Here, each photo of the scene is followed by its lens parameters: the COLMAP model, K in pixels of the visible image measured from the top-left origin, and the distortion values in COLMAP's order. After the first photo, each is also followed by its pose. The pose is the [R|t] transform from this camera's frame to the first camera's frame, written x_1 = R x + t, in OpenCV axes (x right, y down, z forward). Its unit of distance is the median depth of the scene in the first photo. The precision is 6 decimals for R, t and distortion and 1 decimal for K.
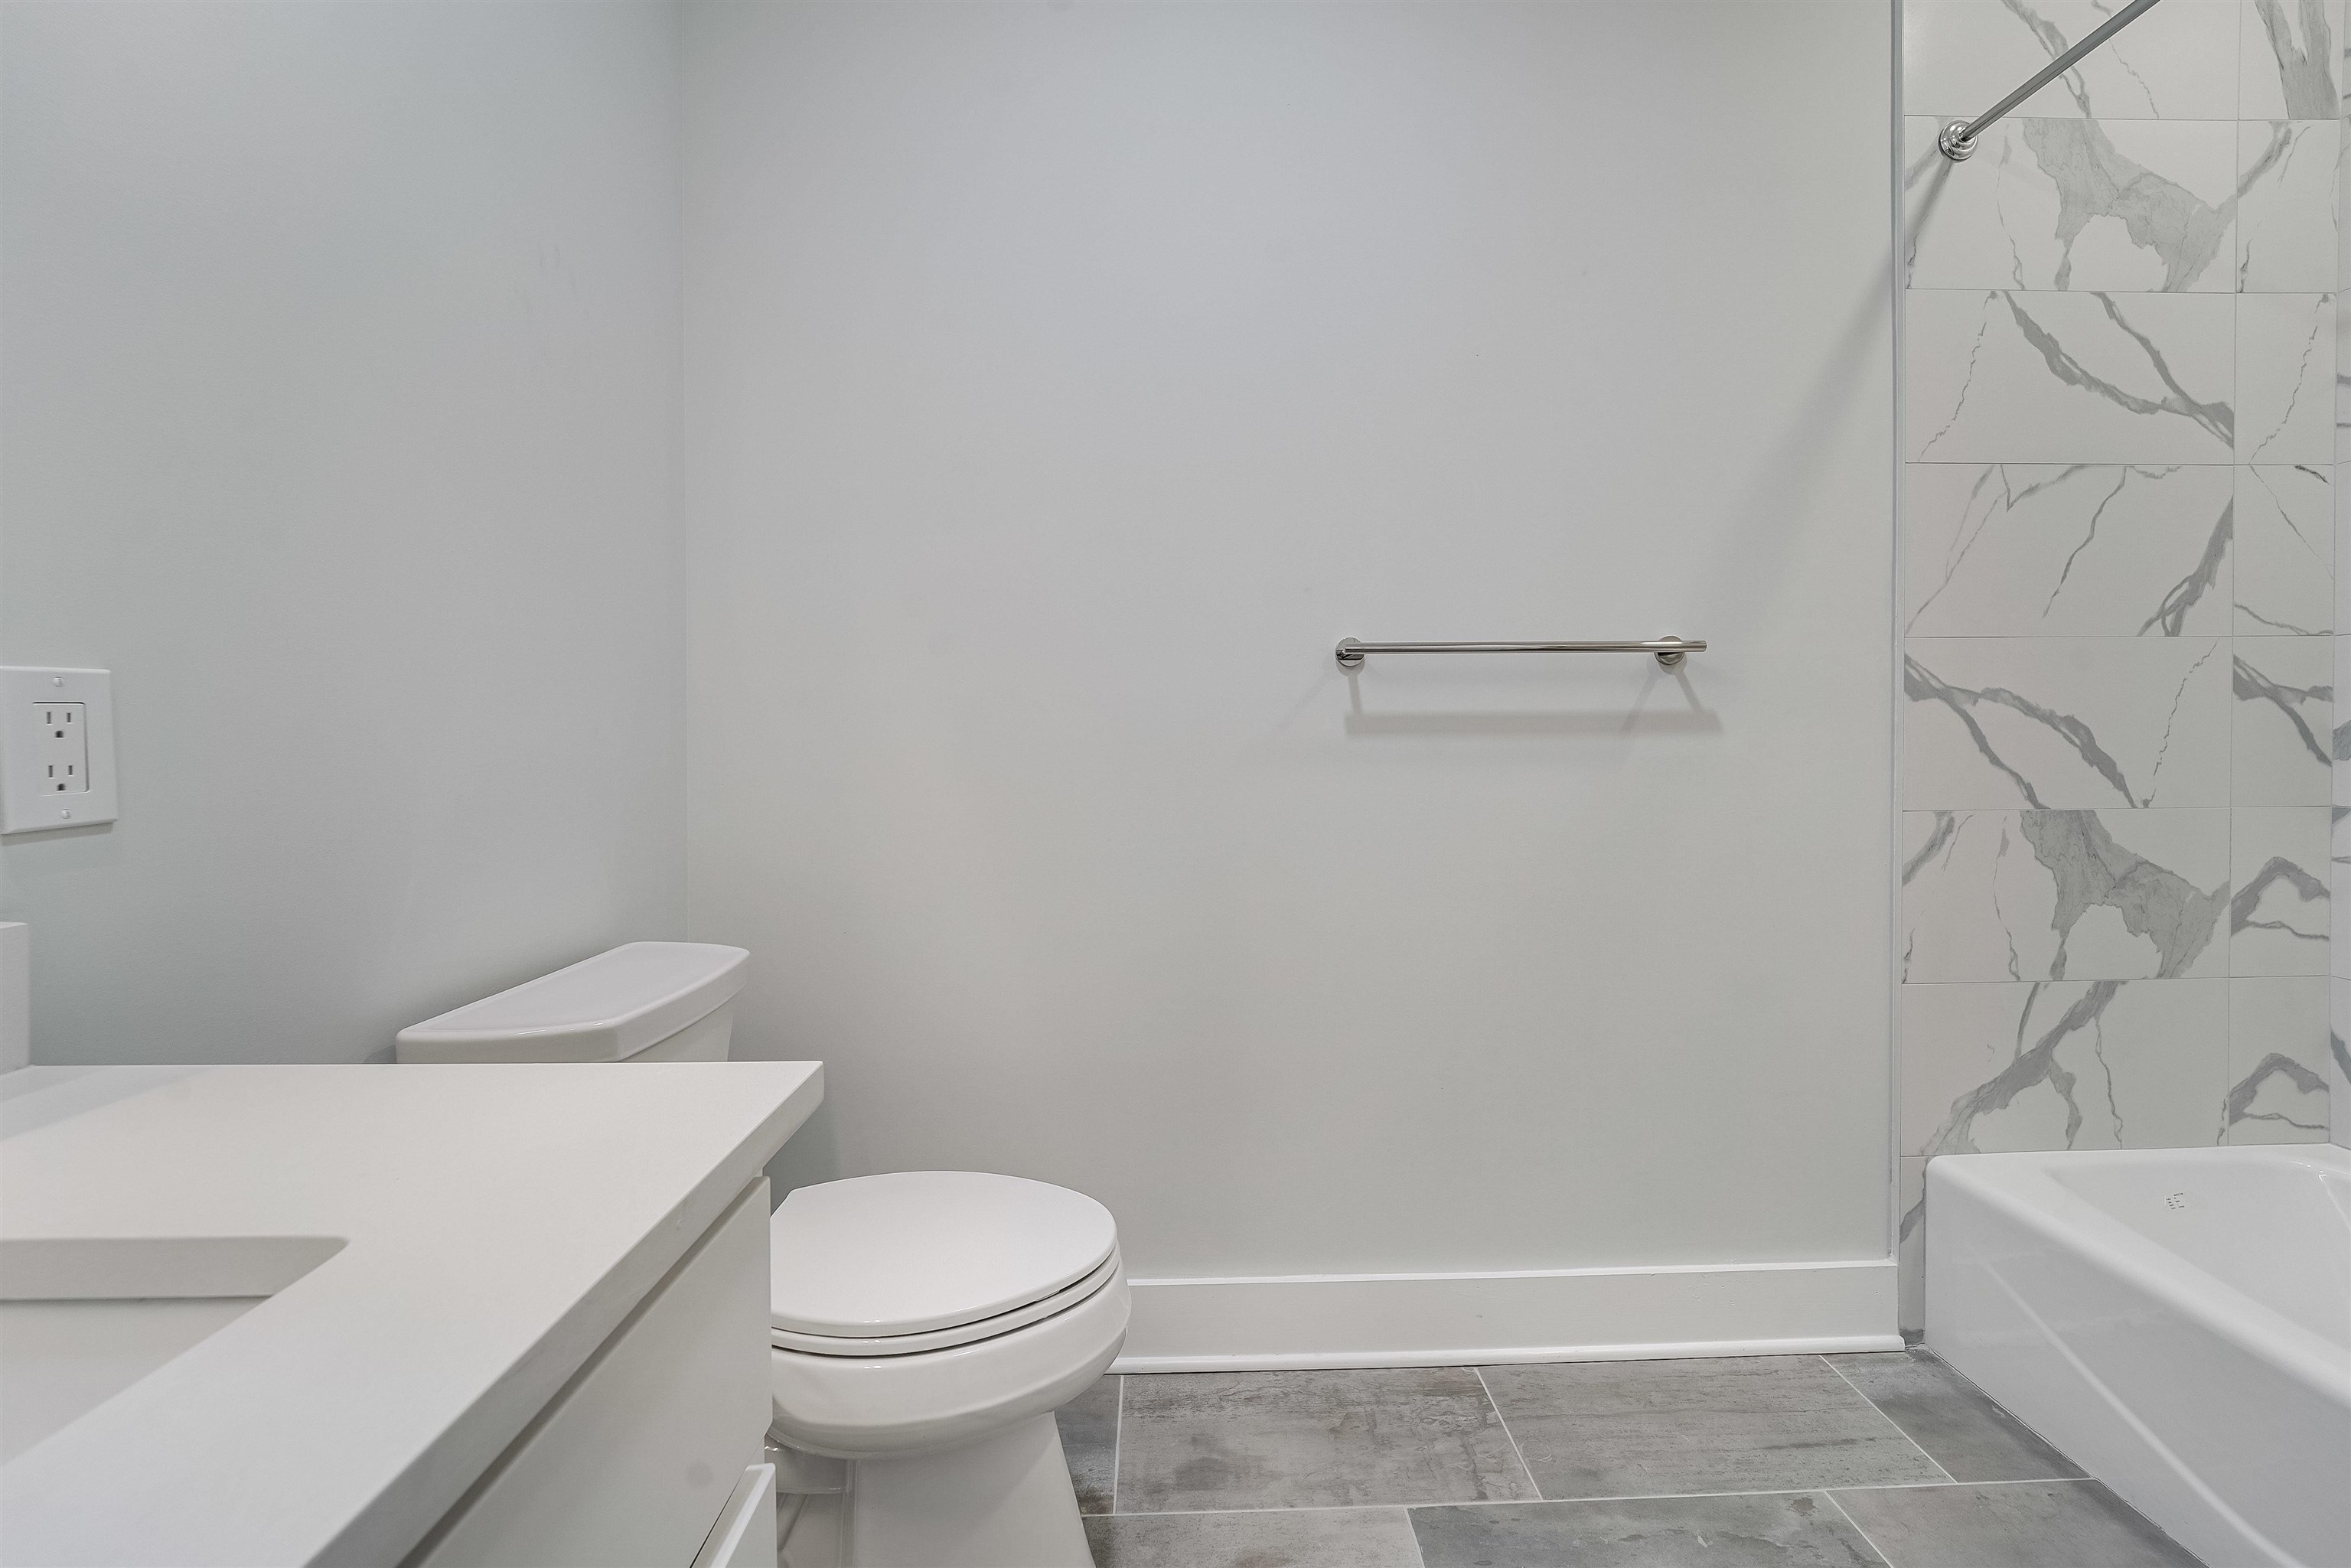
lens RADIAL K [[953.7, 0, 1174.8], [0, 953.7, 755.8], [0, 0, 1]] dist [-0.007741, -0.000101]
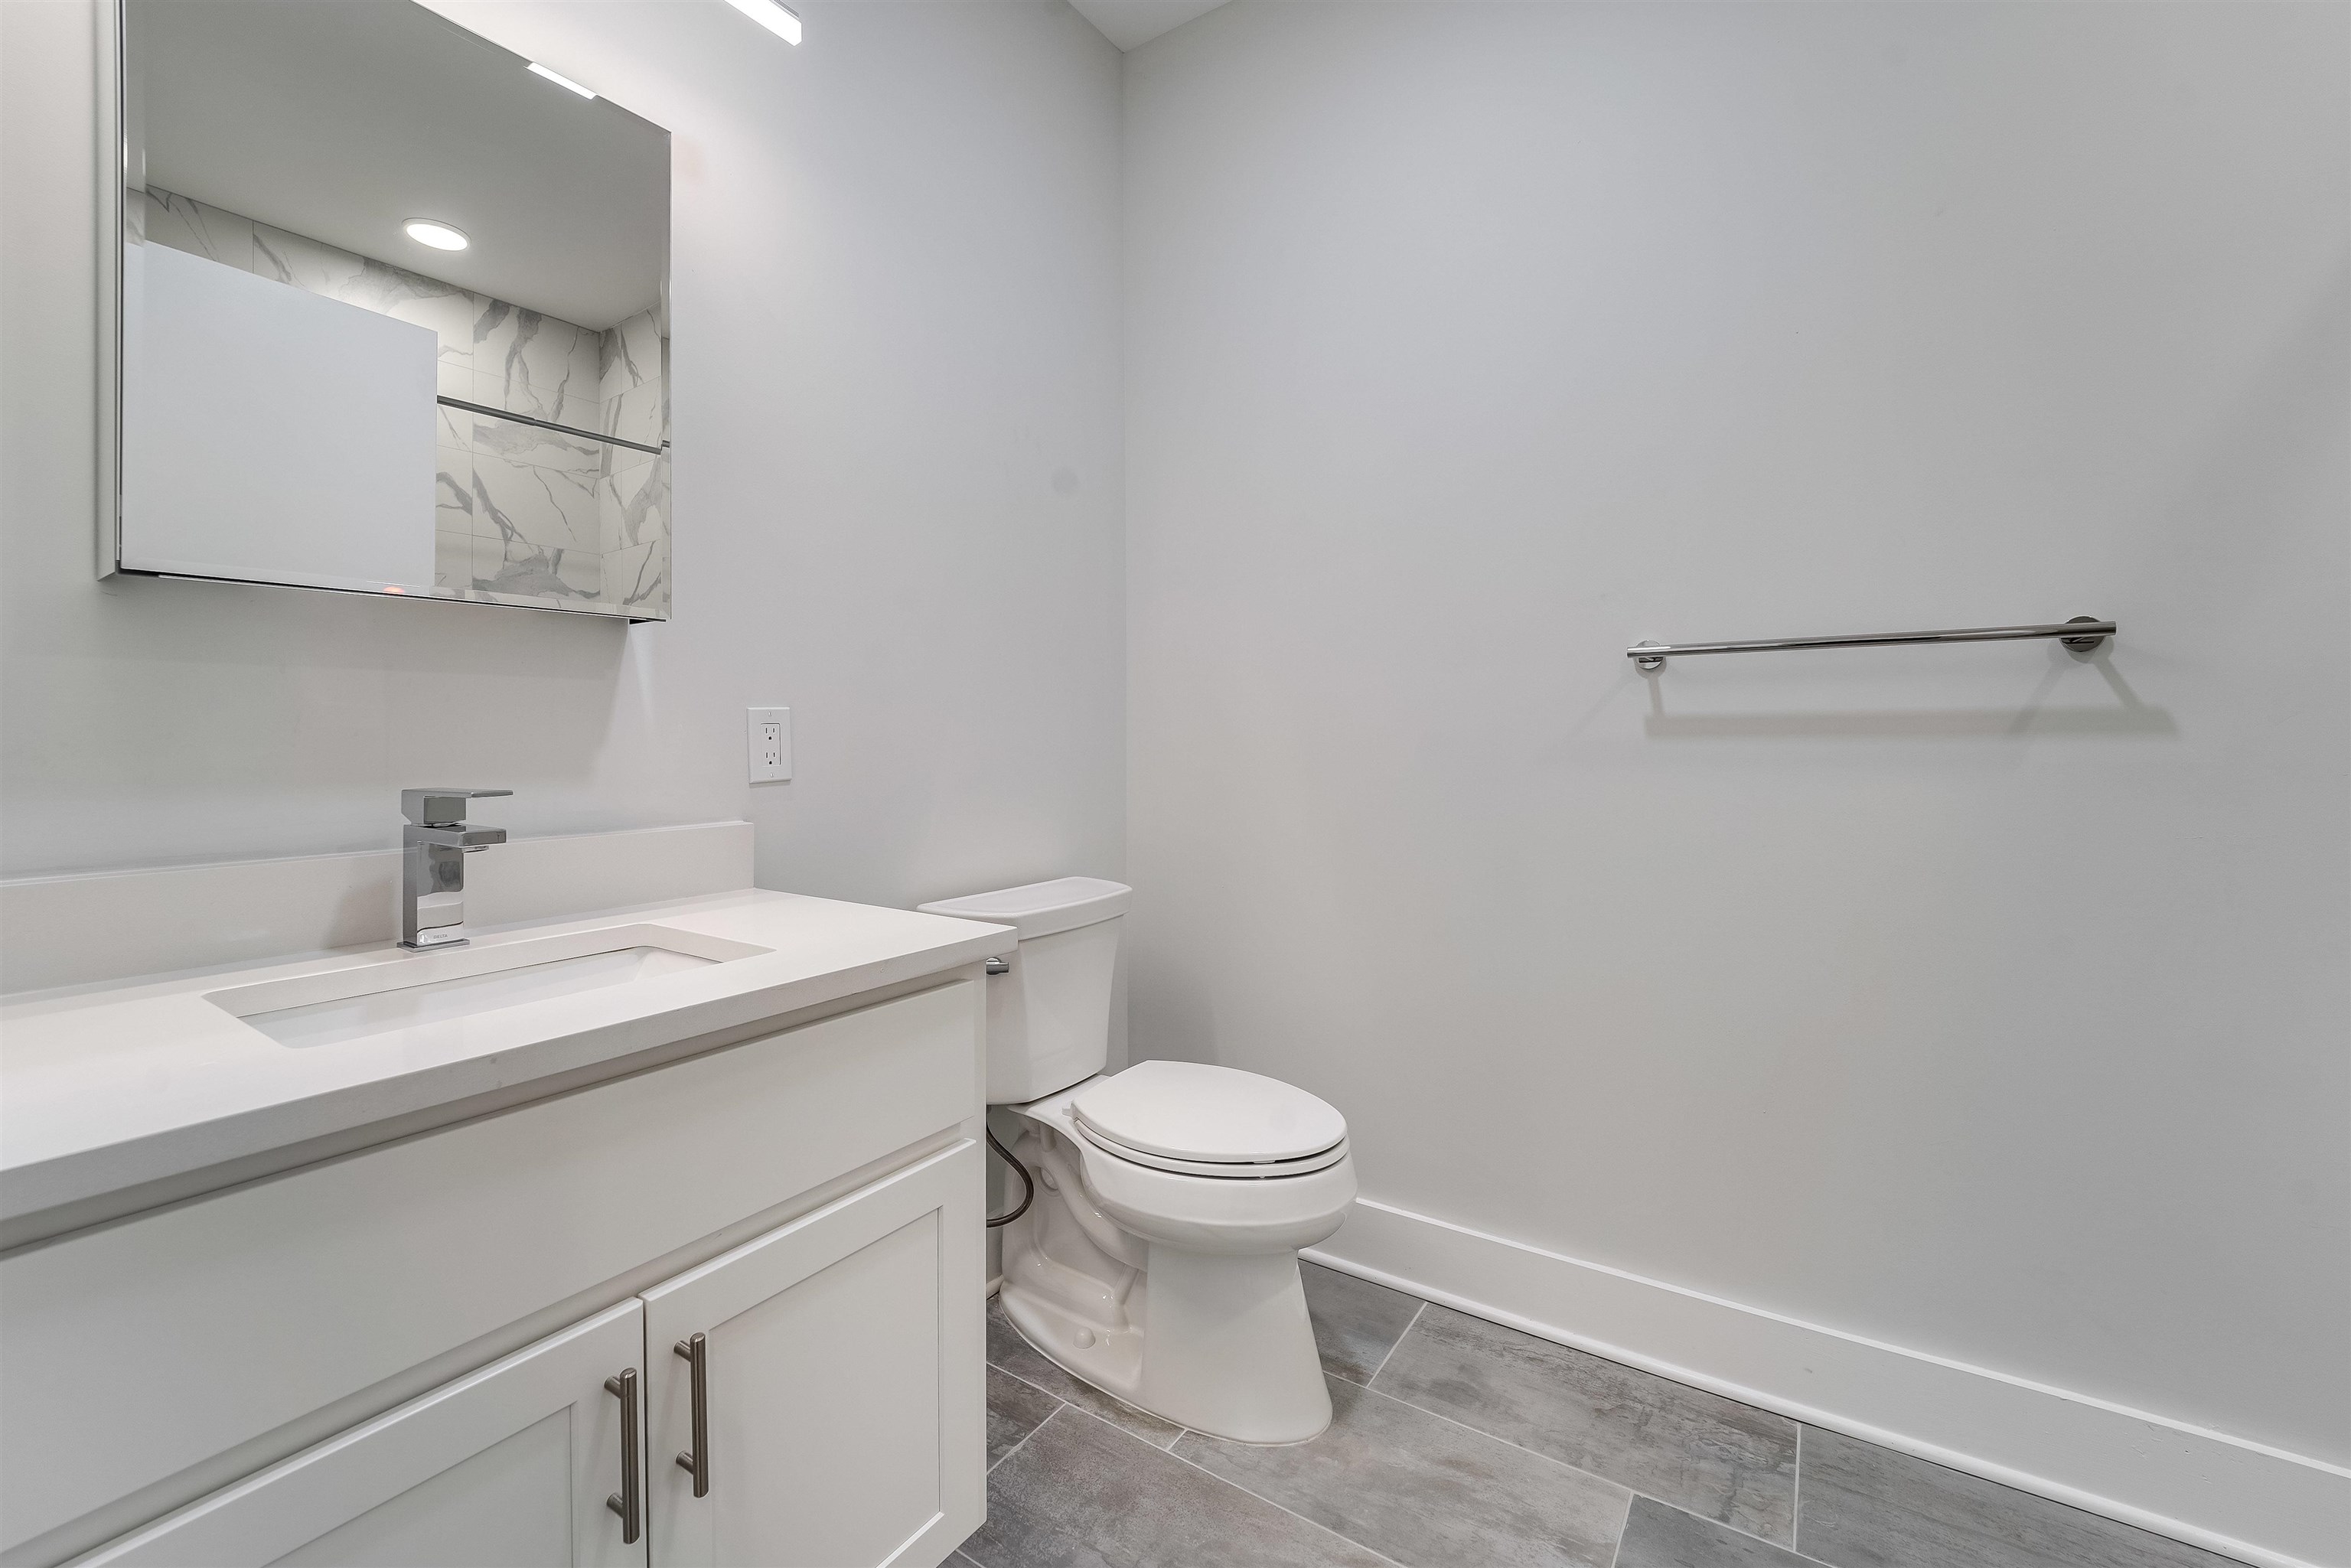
lens RADIAL K [[960.9, 0, 1189.3], [0, 960.9, 745.3], [0, 0, 1]] dist [-0.007963, -0.000364]
pose [[0.821417, 0.005871, -0.570298, 0.396853], [-0.011280, 0.999919, -0.005953, -0.002062], [0.570216, 0.011323, 0.821417, -0.118002]]
